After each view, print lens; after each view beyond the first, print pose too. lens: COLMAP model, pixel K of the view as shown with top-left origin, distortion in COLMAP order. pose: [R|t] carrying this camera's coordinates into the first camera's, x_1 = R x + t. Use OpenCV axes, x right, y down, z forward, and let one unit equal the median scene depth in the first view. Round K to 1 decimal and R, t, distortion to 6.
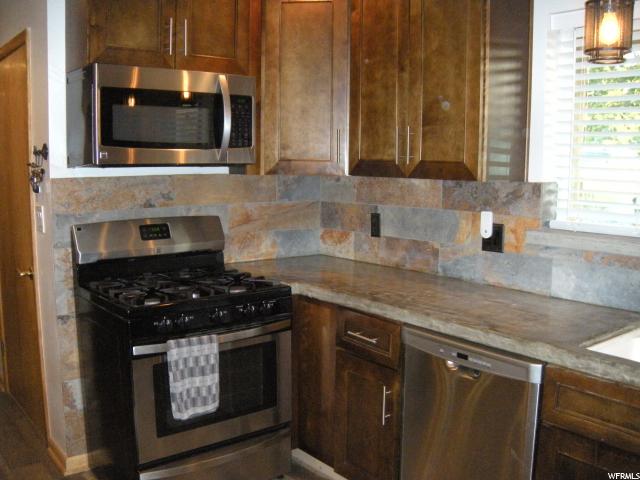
lens RADIAL K [[663.4, 0, 319.3], [0, 663.4, 274.6], [0, 0, 1]] dist [-0.146497, -0.022463]
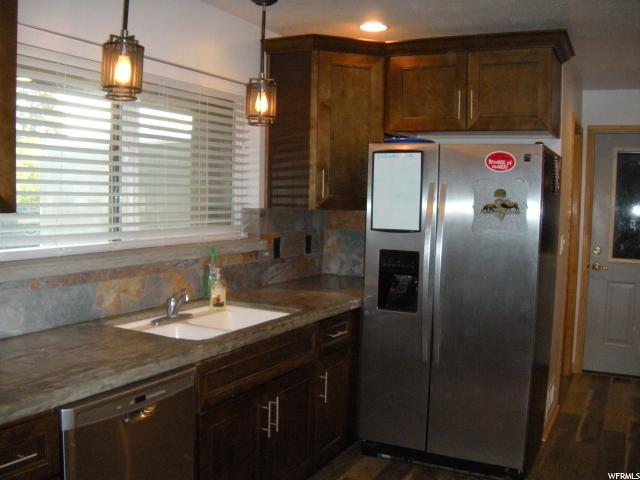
lens RADIAL K [[679.2, 0, 320.0], [0, 679.2, 240.0], [0, 0, 1]] dist [-0.003520, -0.796308]
pose [[-0.418391, -0.084790, 0.904300, -0.596232], [0.131869, 0.979413, 0.152845, -0.170733], [-0.898643, 0.183198, -0.398597, 0.901118]]
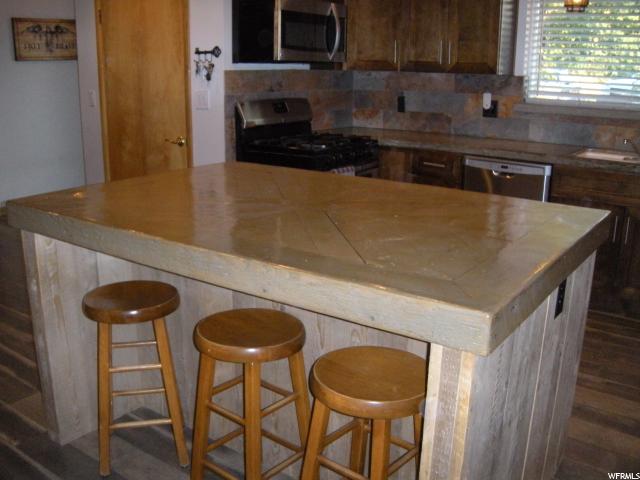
lens RADIAL K [[663.4, 0, 319.3], [0, 663.4, 274.6], [0, 0, 1]] dist [-0.146497, -0.022463]
pose [[0.966295, -0.075883, 0.246001, -0.624036], [0.041121, 0.988797, 0.143487, 0.110704], [-0.254134, -0.128535, 0.958590, -0.562724]]
